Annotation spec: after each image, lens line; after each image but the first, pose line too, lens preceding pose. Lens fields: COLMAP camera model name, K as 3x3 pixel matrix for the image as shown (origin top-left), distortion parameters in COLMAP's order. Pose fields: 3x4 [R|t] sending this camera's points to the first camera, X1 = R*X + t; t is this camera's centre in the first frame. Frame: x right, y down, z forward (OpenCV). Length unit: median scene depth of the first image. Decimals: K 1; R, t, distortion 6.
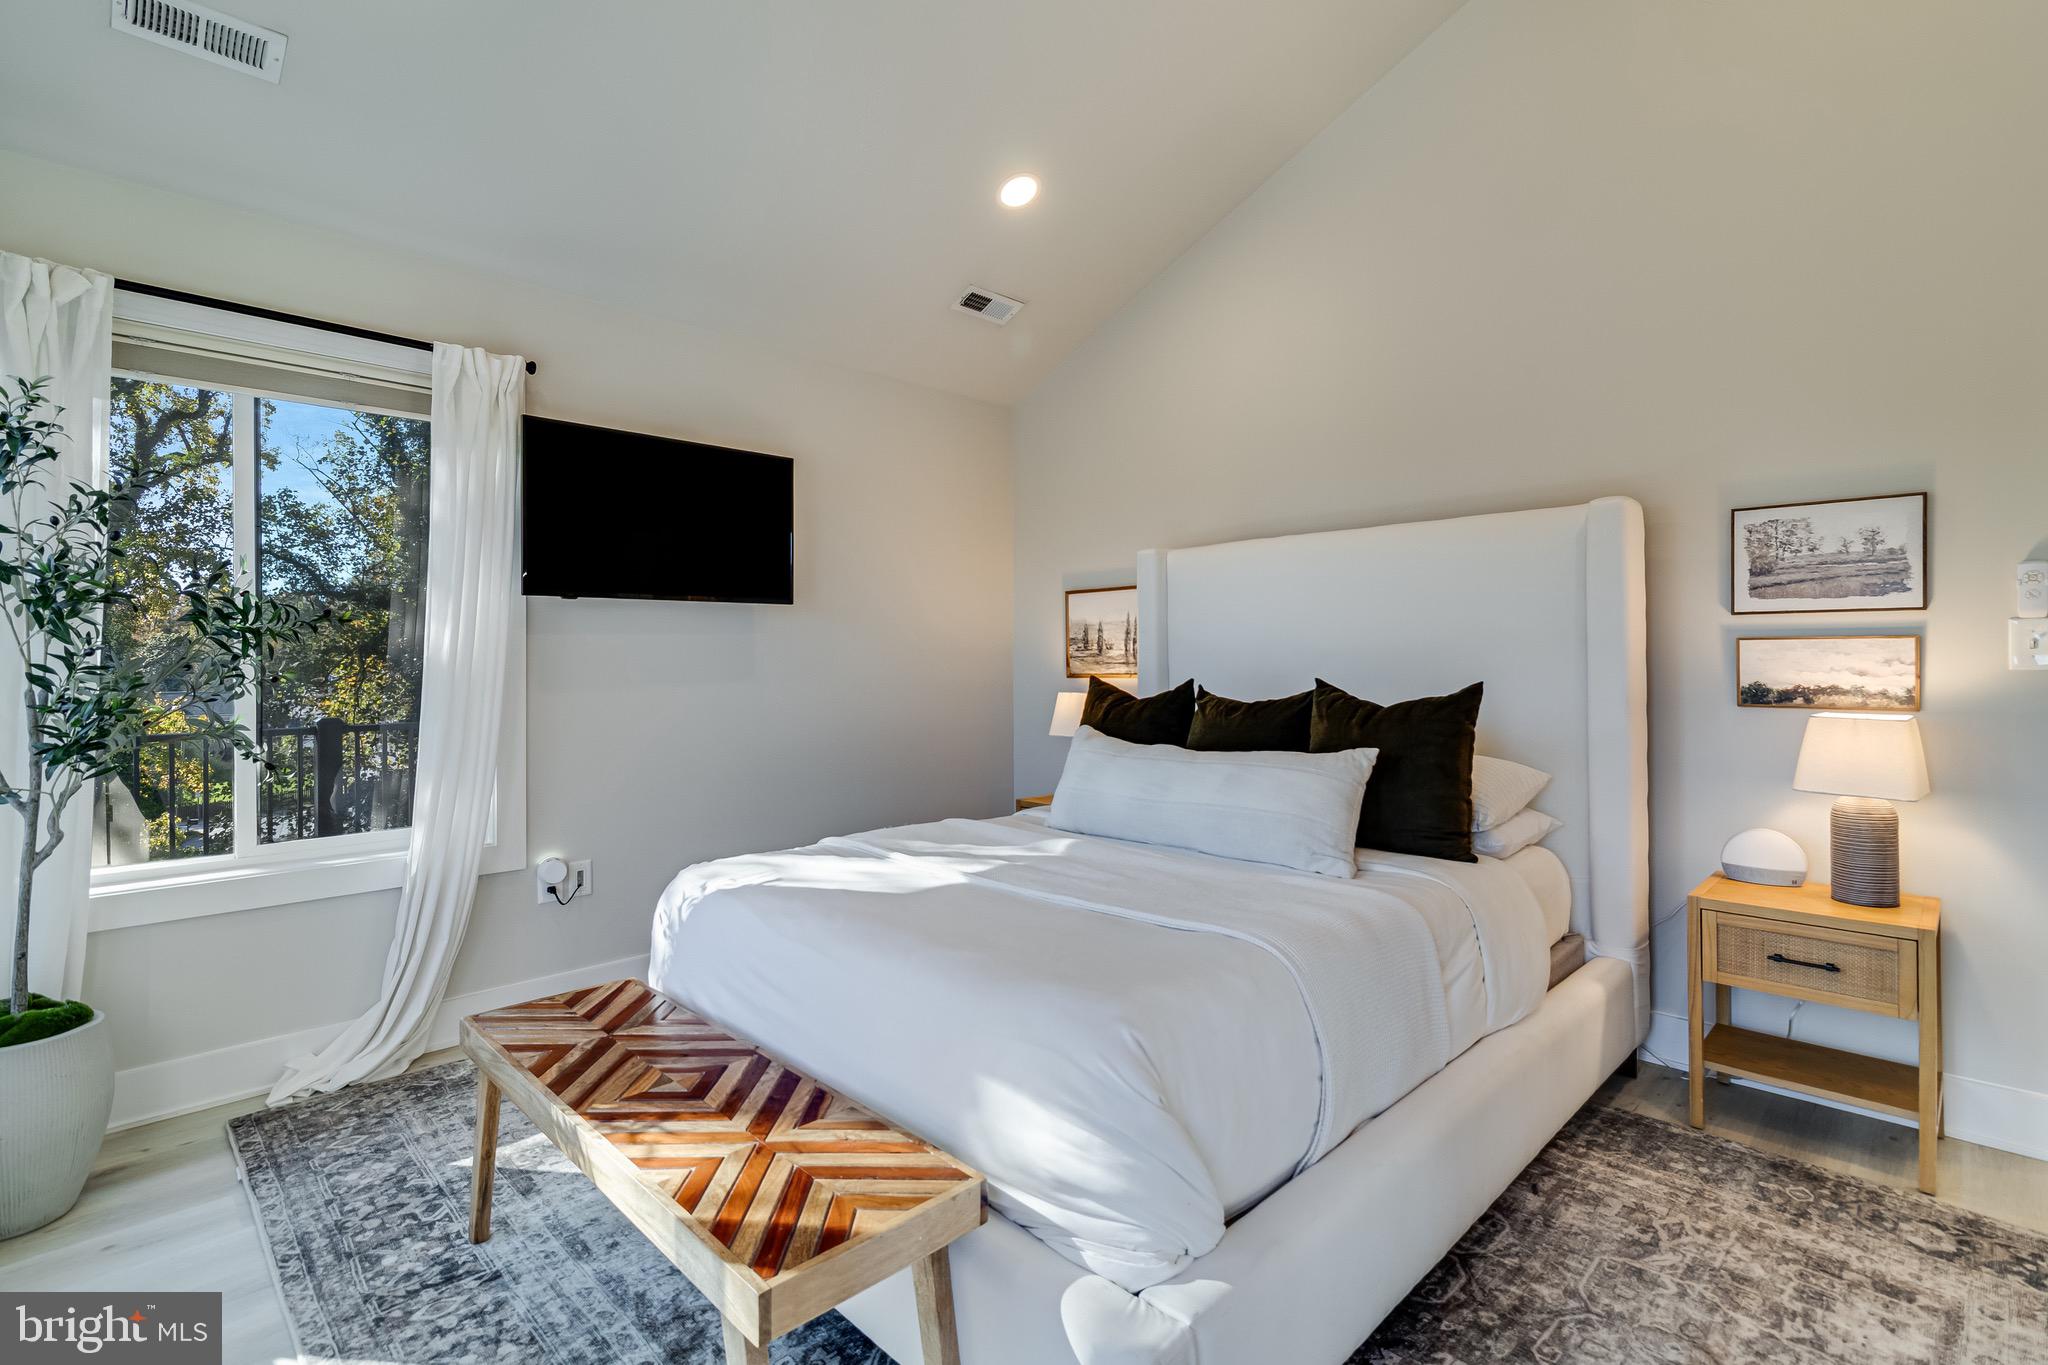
lens RADIAL K [[934.0, 0, 1039.6], [0, 934.0, 692.9], [0, 0, 1]] dist [-0.000032, -0.000235]
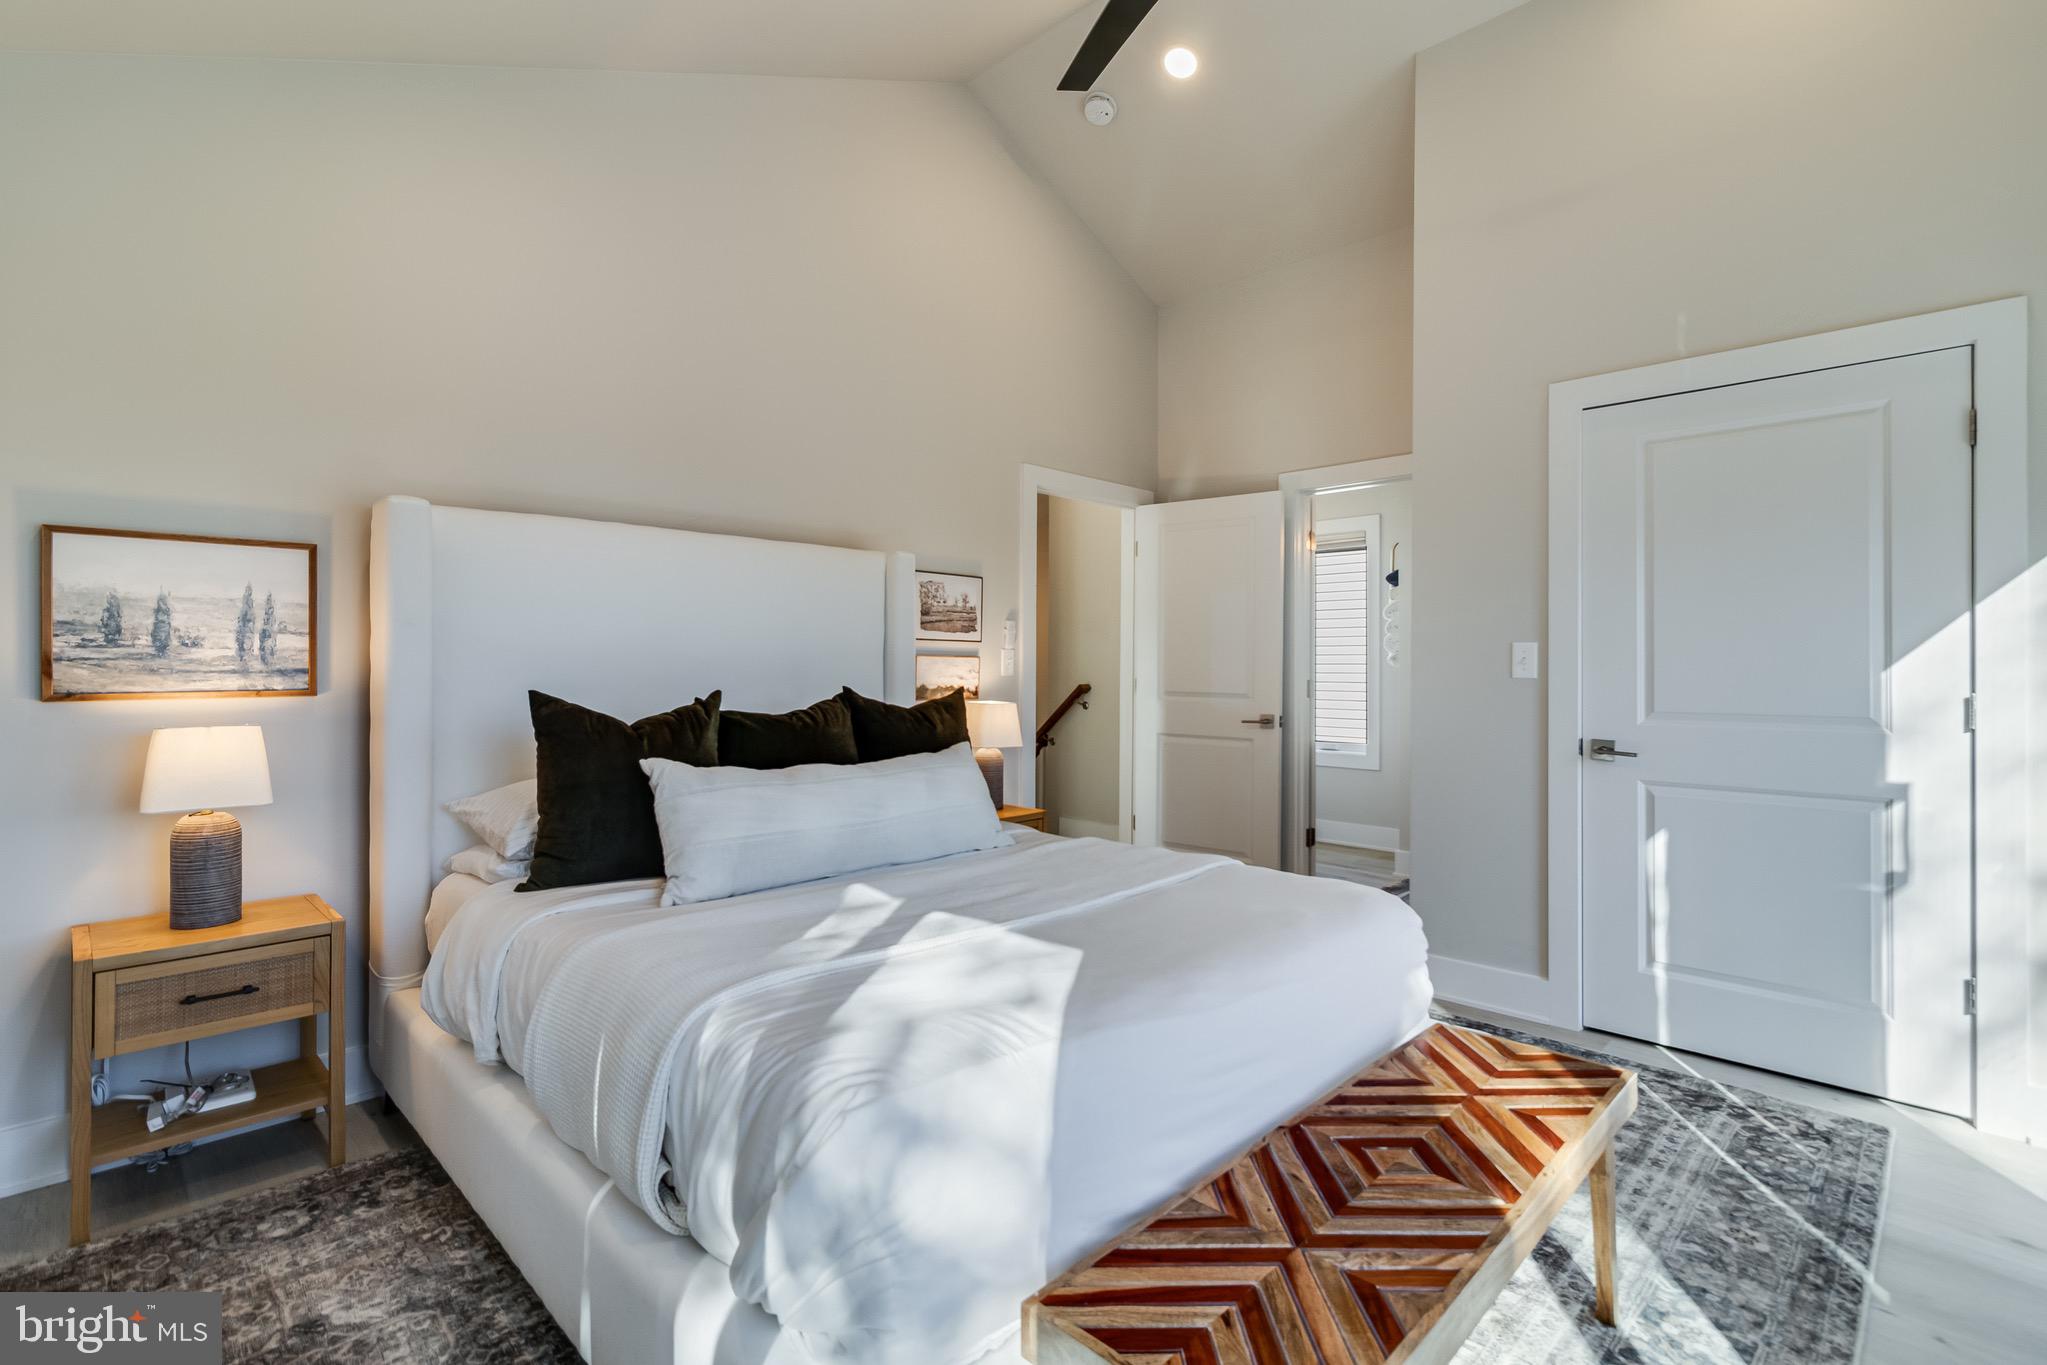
lens RADIAL K [[937.3, 0, 1029.3], [0, 937.3, 666.9], [0, 0, 1]] dist [0.001876, -0.000436]
pose [[0.006219, 0.012867, 0.999898, -0.569221], [0.038118, 0.999187, -0.013095, -0.010372], [-0.999254, 0.038195, 0.005724, 0.604726]]
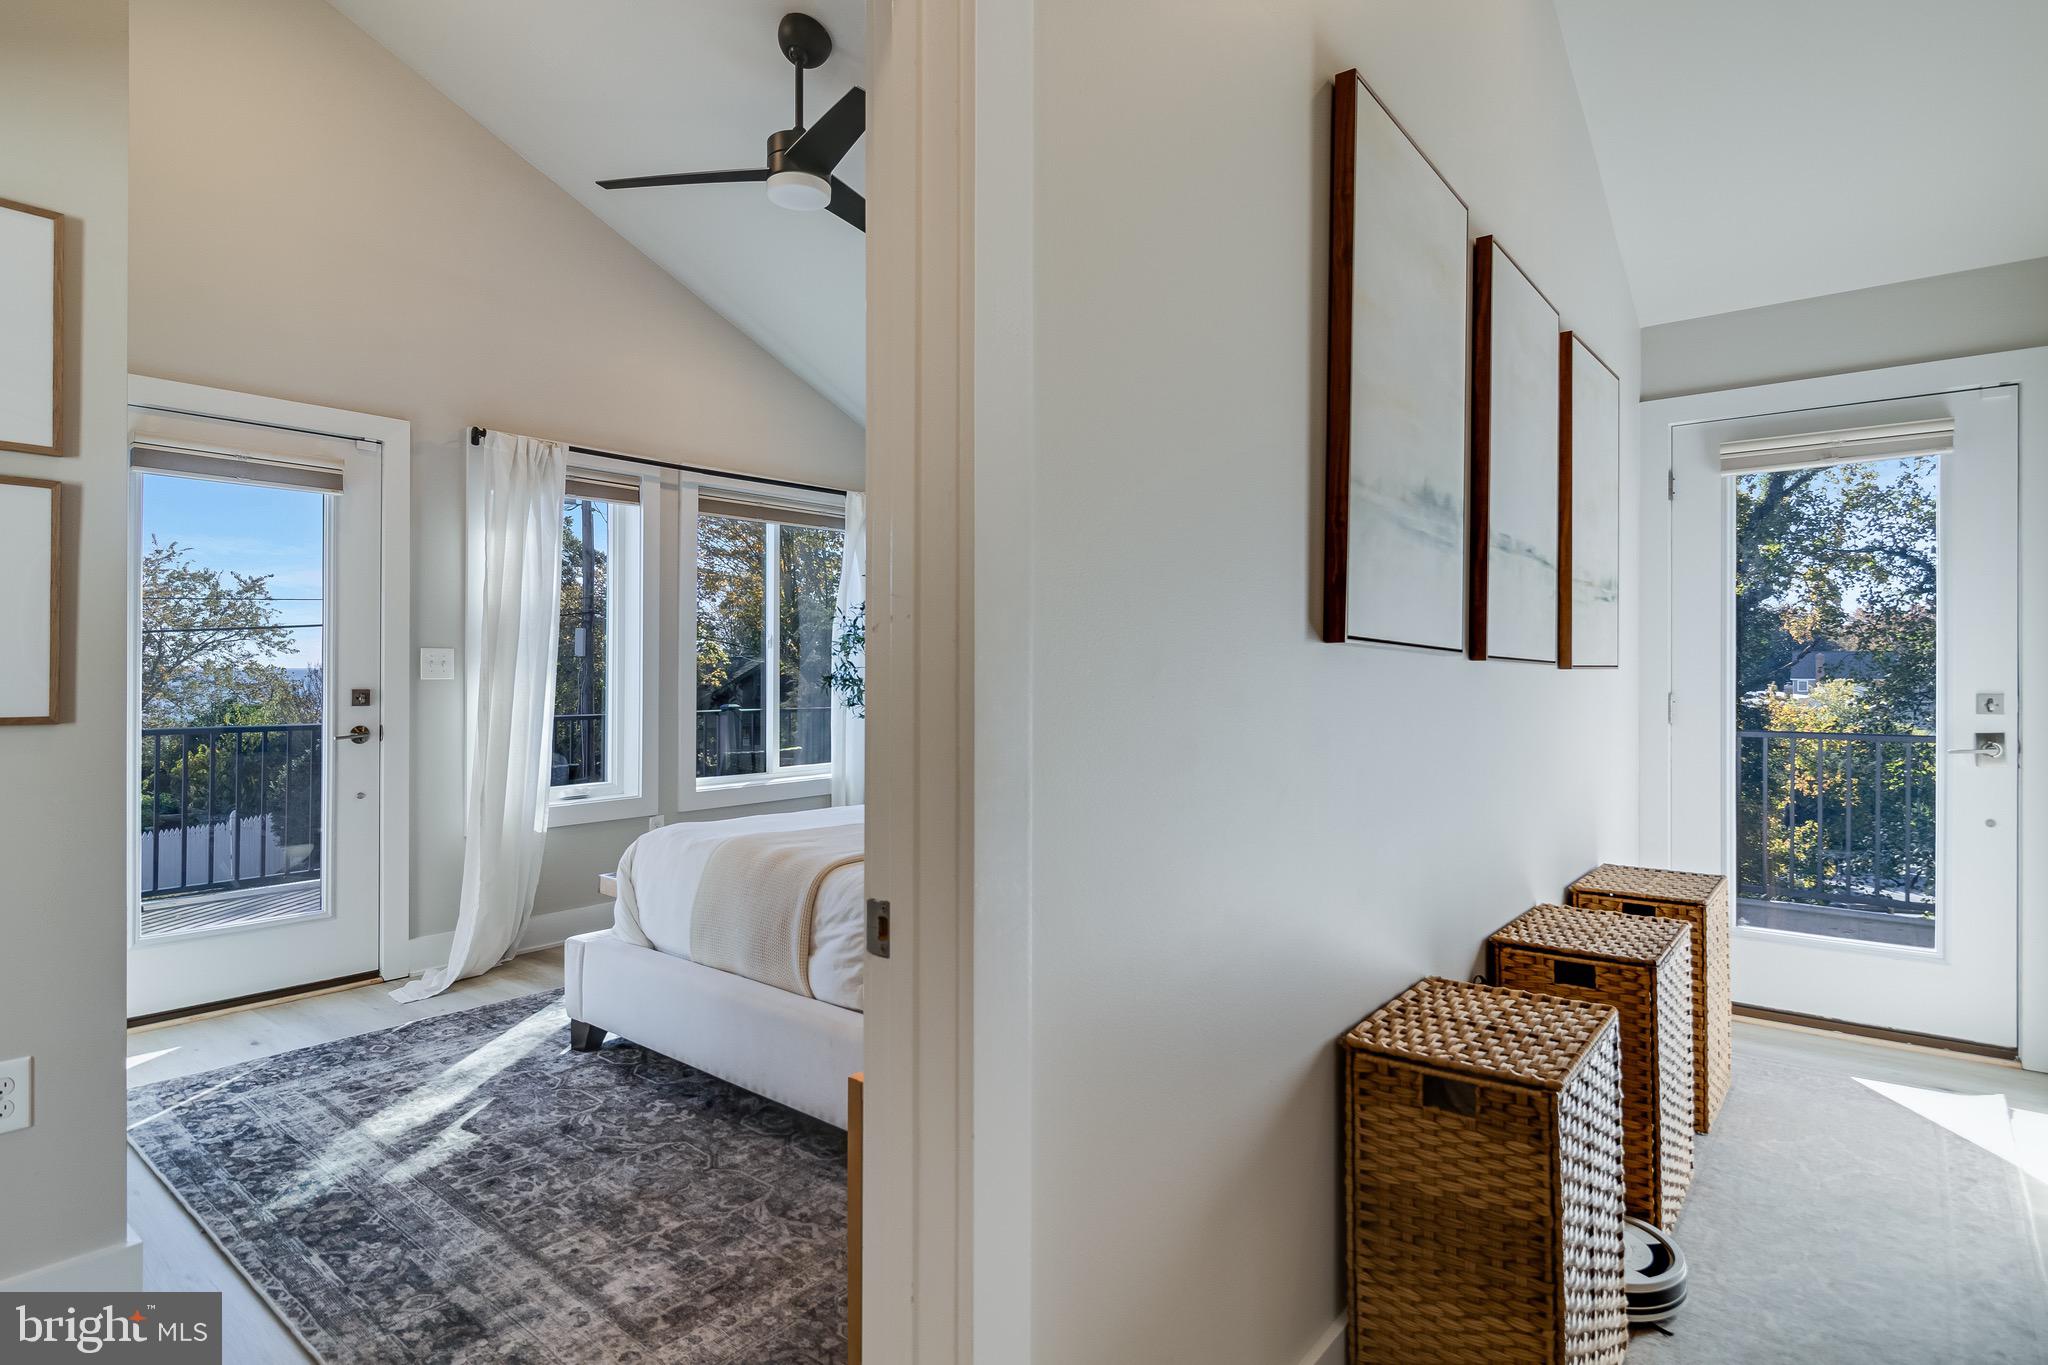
lens RADIAL K [[1068.0, 0, 1026.2], [0, 1068.0, 670.8], [0, 0, 1]] dist [-0.001047, 0.000373]
pose [[0.088708, 0.010300, -0.996004, 0.987041], [-0.049001, 0.998781, 0.005965, -0.031559], [0.994852, 0.048276, 0.089104, 0.625815]]
